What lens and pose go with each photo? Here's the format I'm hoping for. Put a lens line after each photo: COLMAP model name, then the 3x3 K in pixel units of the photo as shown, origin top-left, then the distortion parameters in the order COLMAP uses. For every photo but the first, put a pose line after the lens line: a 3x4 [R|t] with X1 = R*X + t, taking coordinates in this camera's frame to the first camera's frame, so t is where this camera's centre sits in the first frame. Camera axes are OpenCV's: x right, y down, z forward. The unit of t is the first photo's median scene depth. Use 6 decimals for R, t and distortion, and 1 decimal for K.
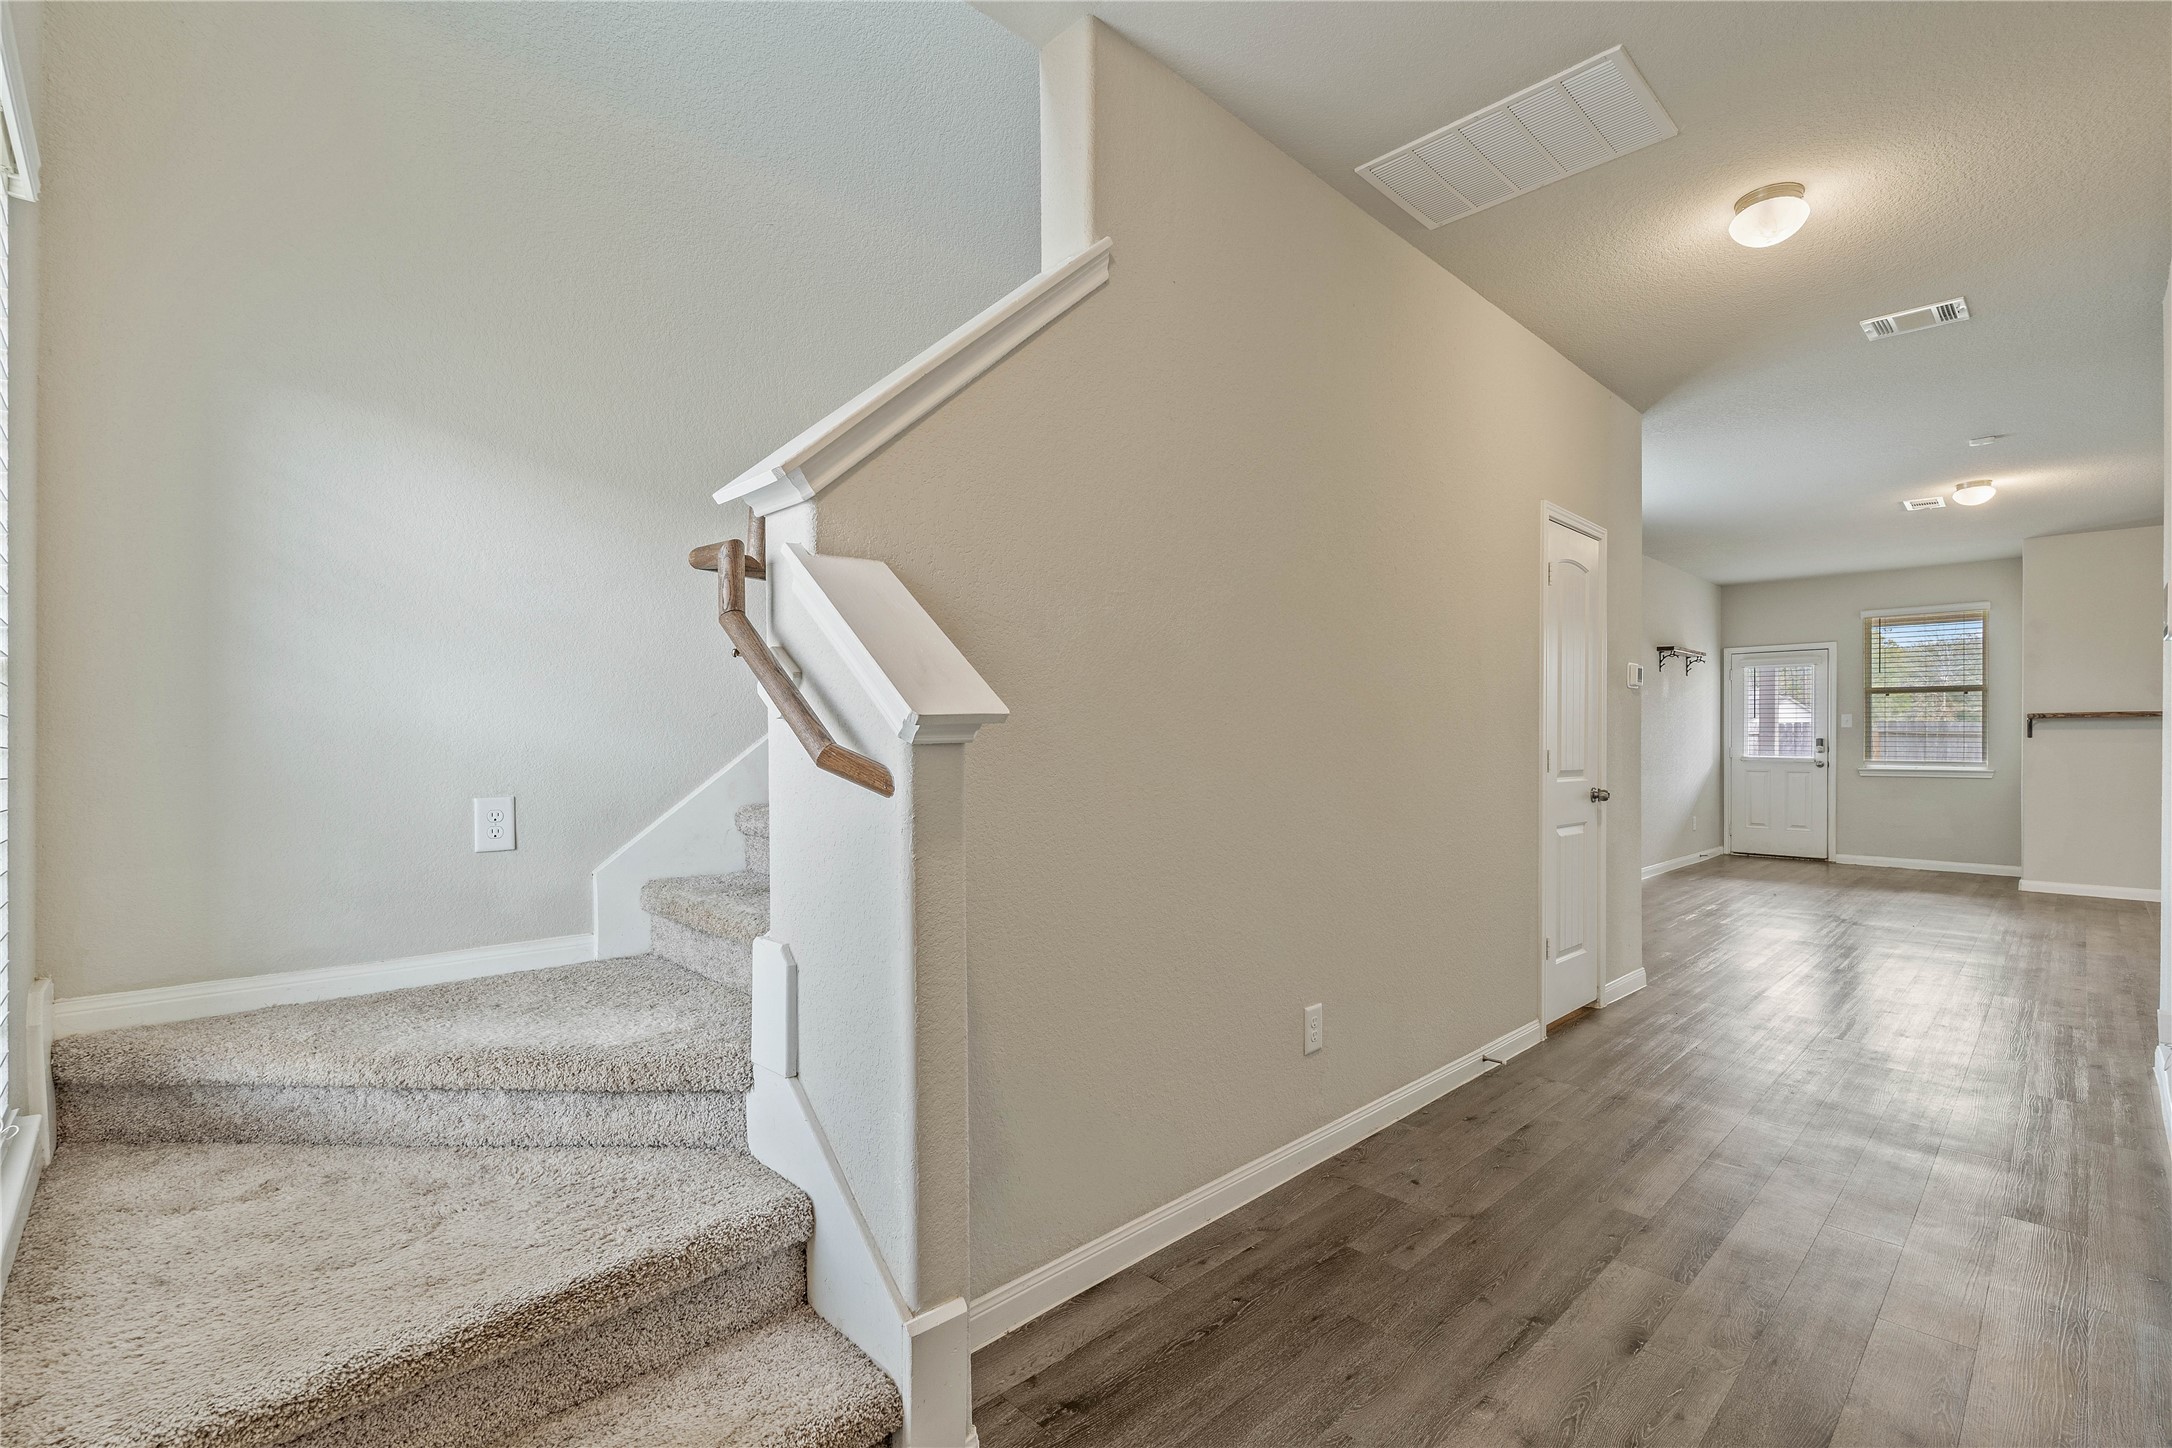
lens RADIAL K [[986.7, 0, 1100.9], [0, 986.7, 735.5], [0, 0, 1]] dist [-0.002370, 0.000135]
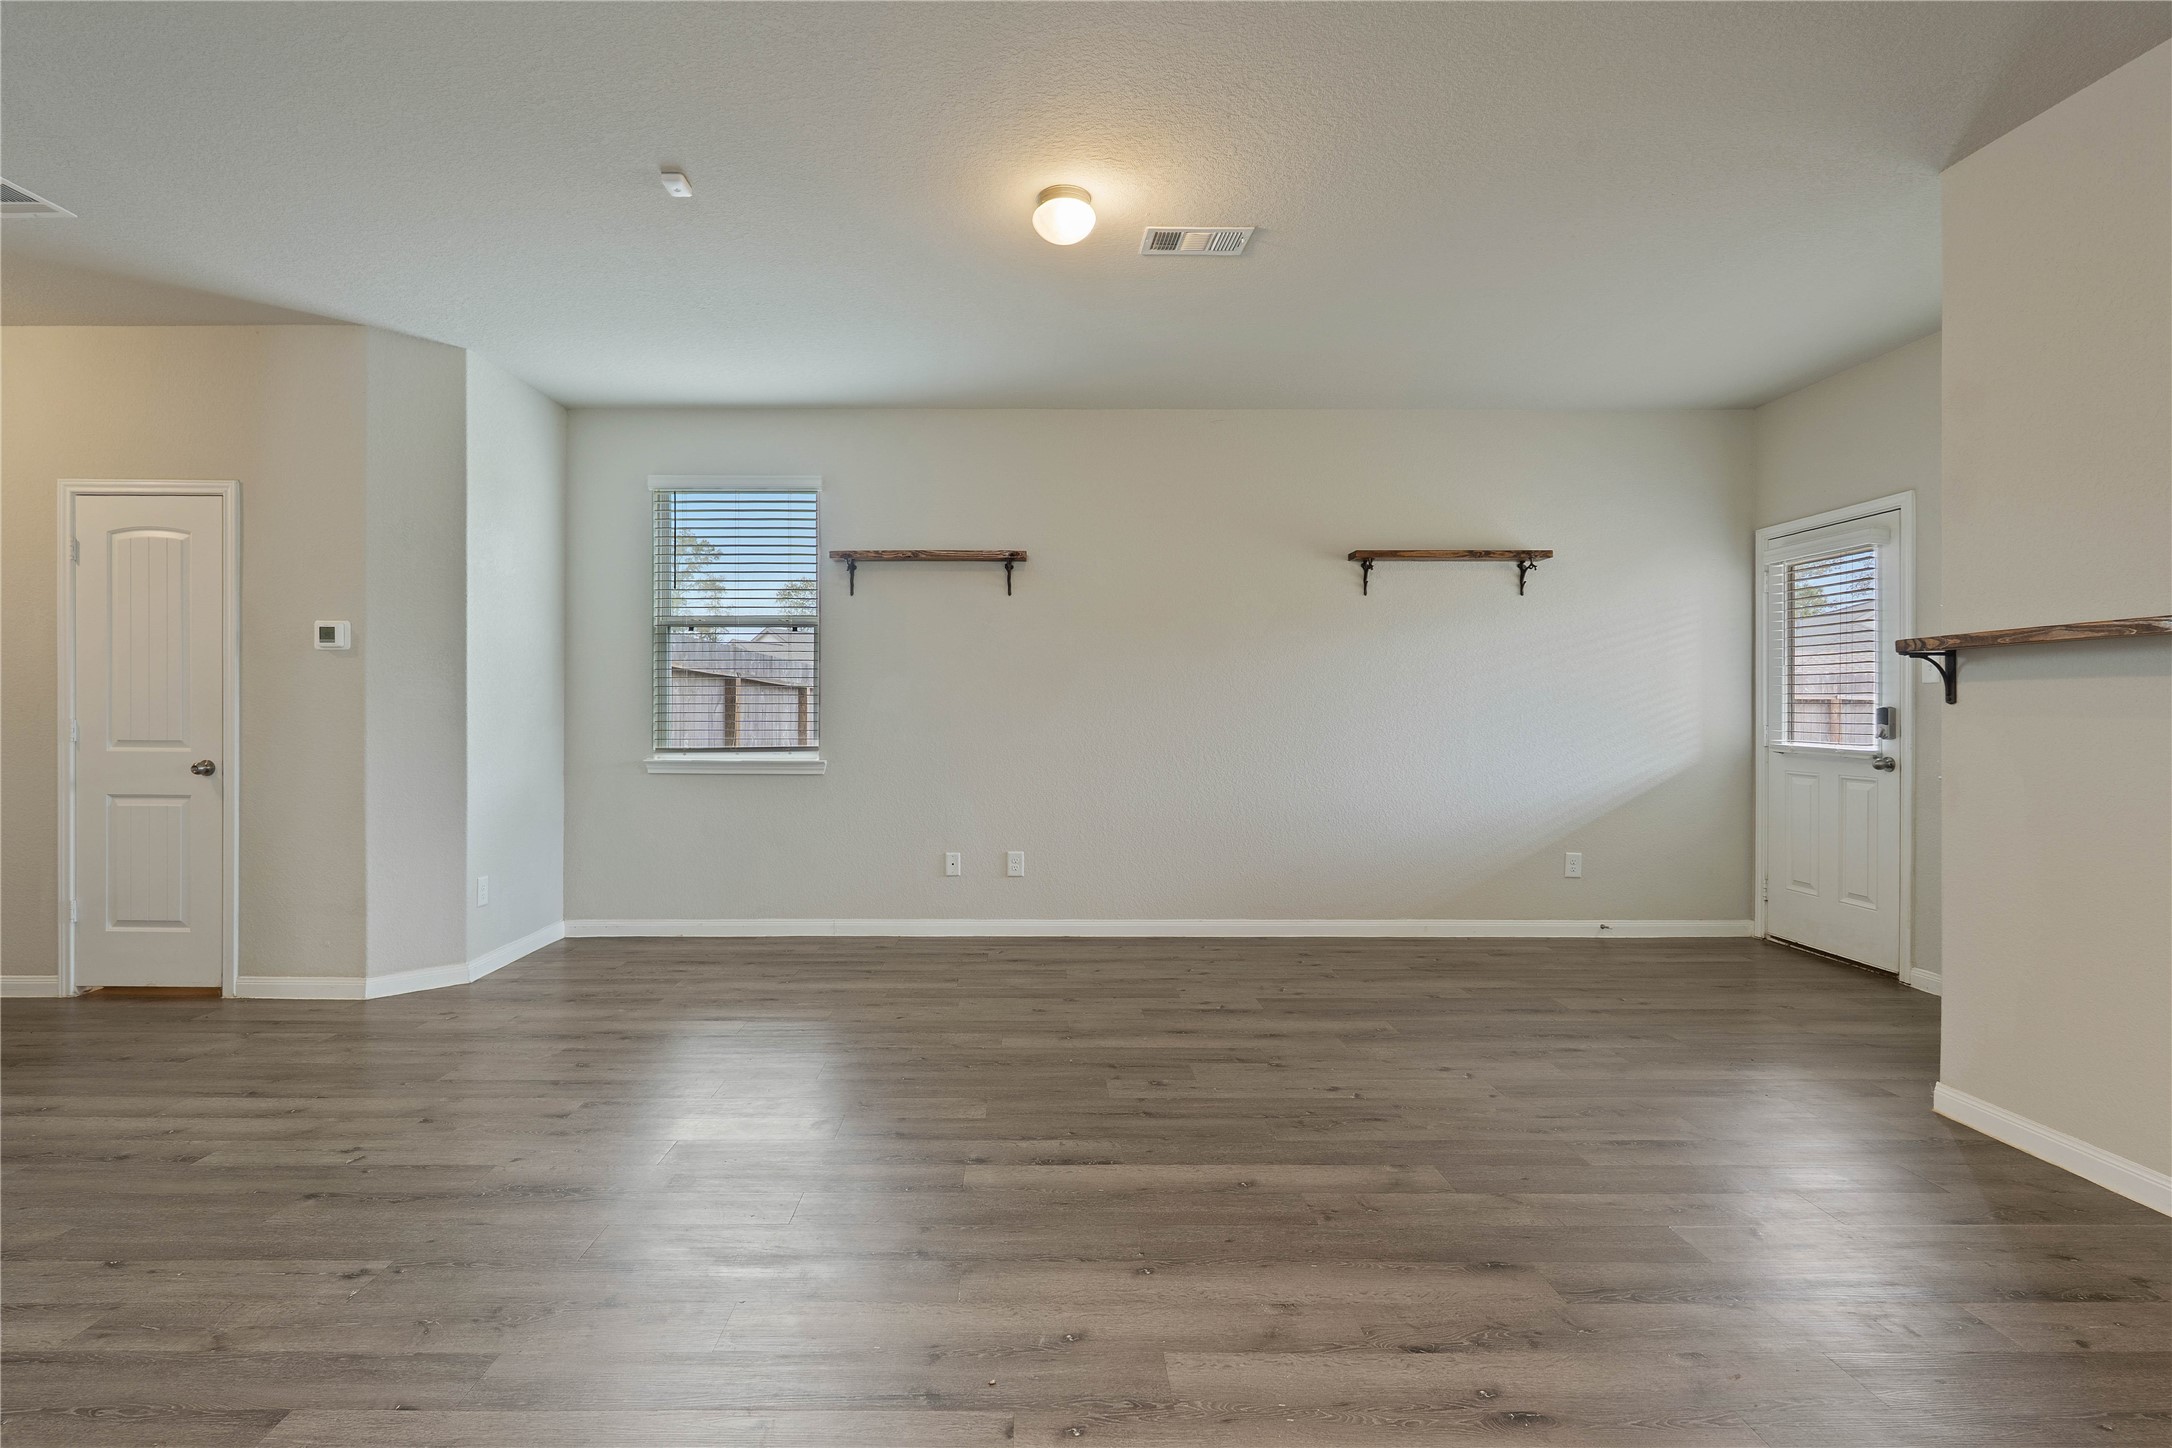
lens RADIAL K [[986.7, 0, 1033.6], [0, 986.7, 723.0], [0, 0, 1]] dist [-0.002370, 0.000135]
pose [[0.711559, 0.007399, -0.702587, 2.728306], [0.002257, 0.999915, 0.012816, 0.013068], [0.702623, -0.010705, 0.711482, 1.415223]]
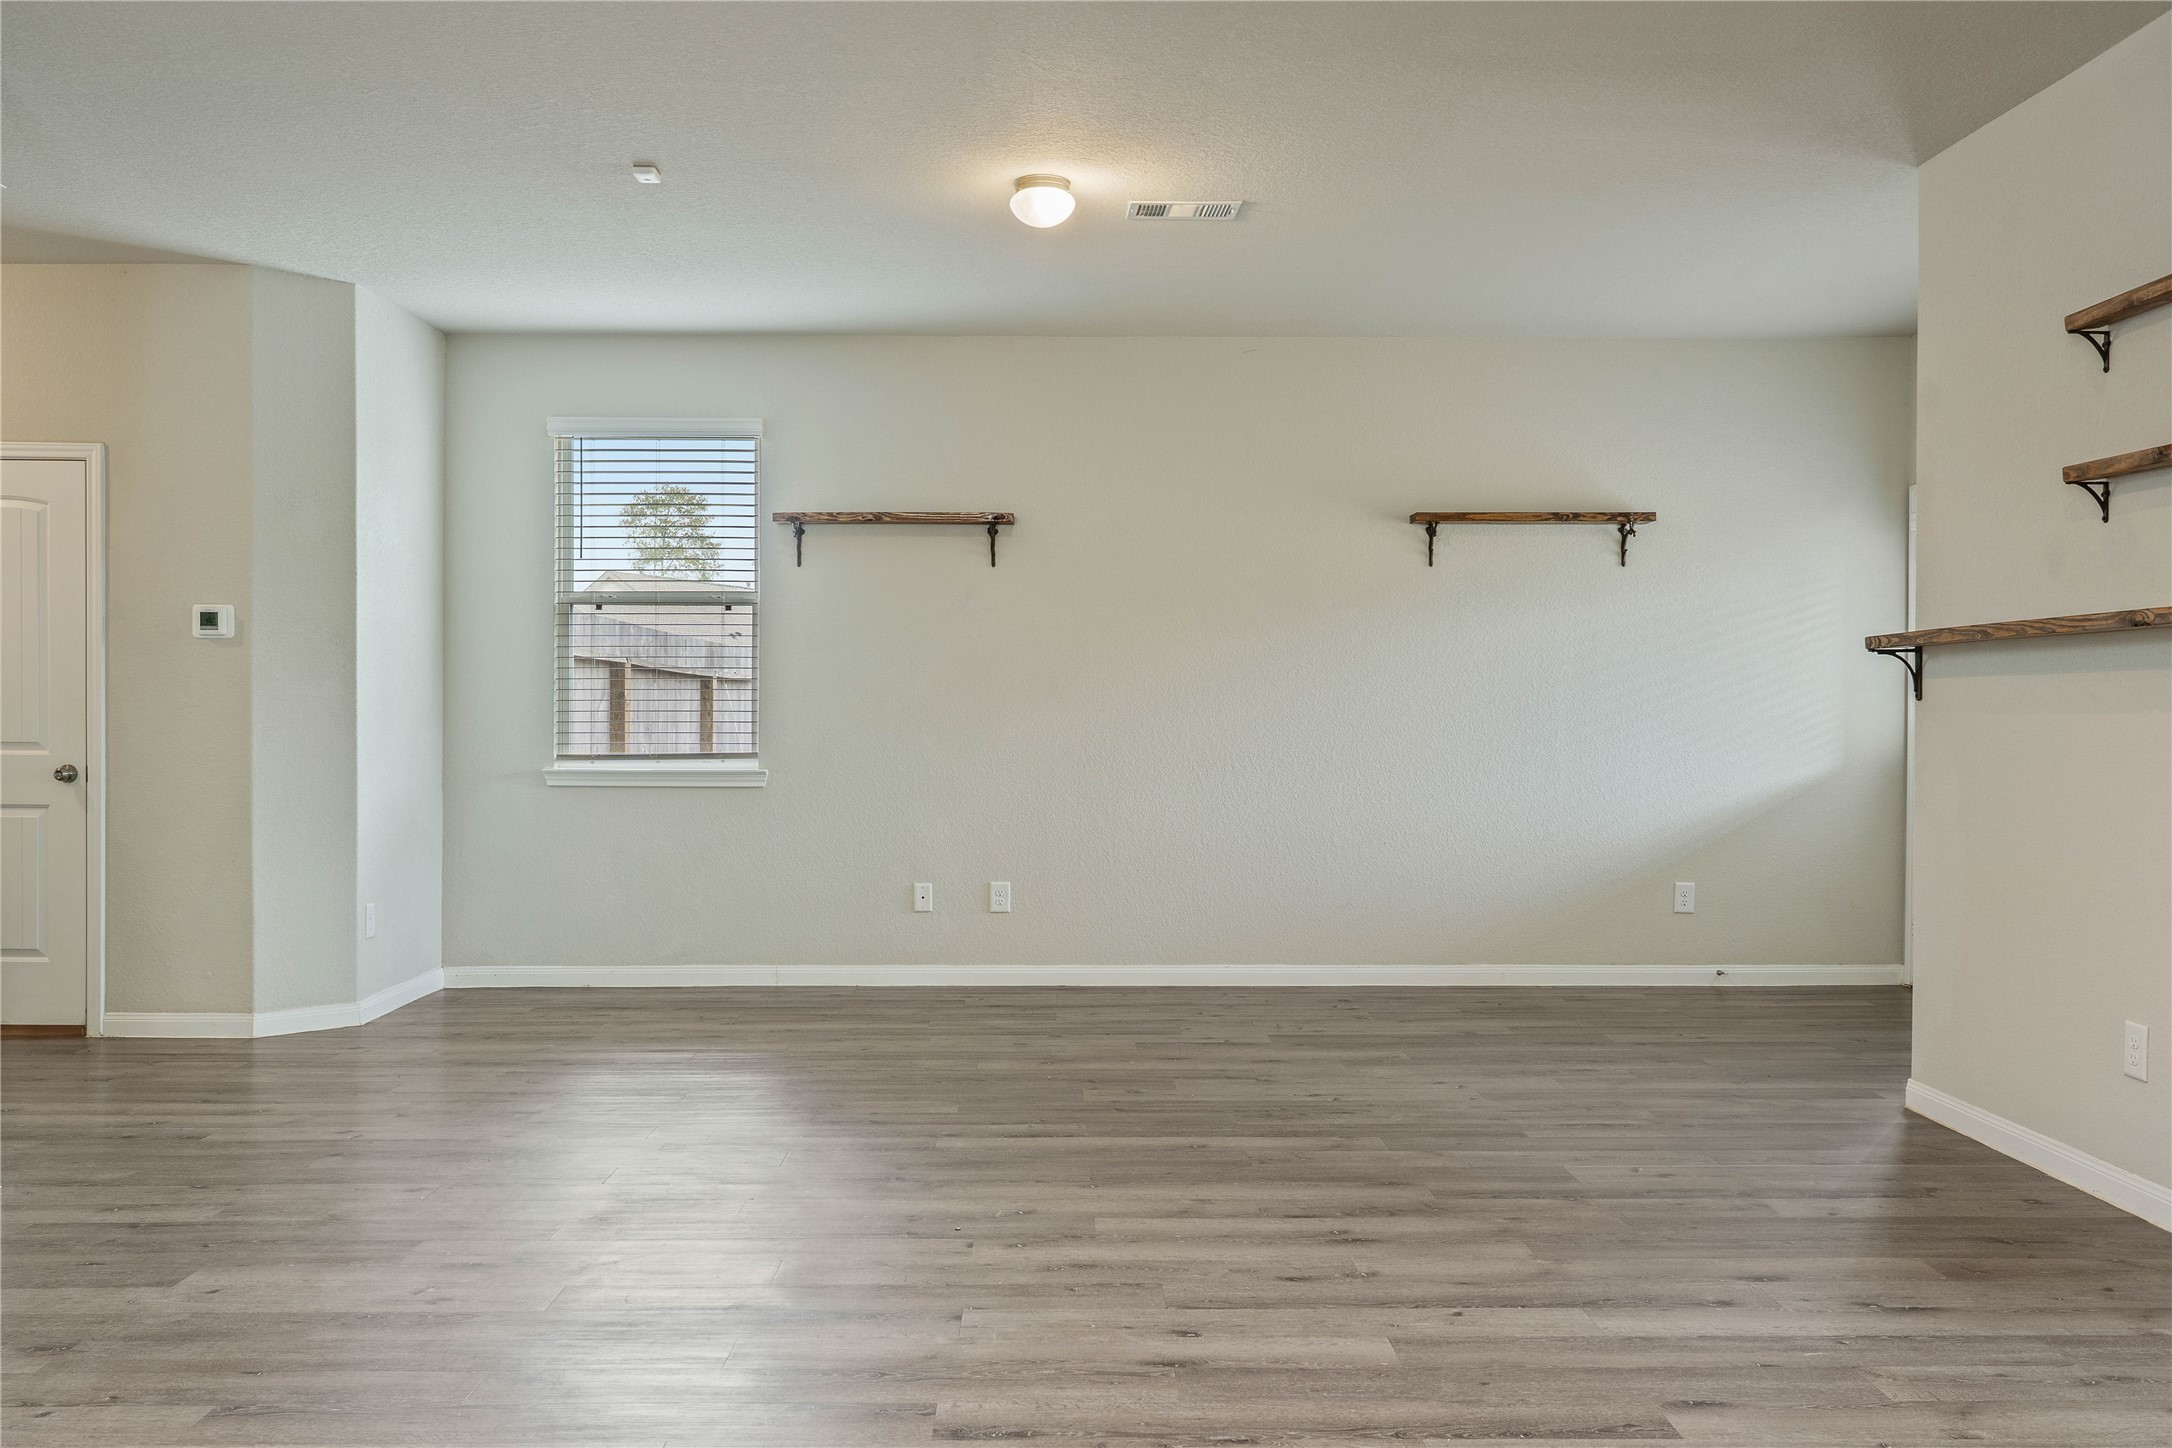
lens RADIAL K [[1701.6, 0, 1086.2], [0, 1701.6, 716.7], [0, 0, 1]] dist [-0.005808, -0.002085]
pose [[0.722870, 0.001517, -0.690982, 3.309236], [0.001927, 0.999989, 0.004212, 0.015432], [0.690981, -0.004376, 0.722859, 0.906826]]
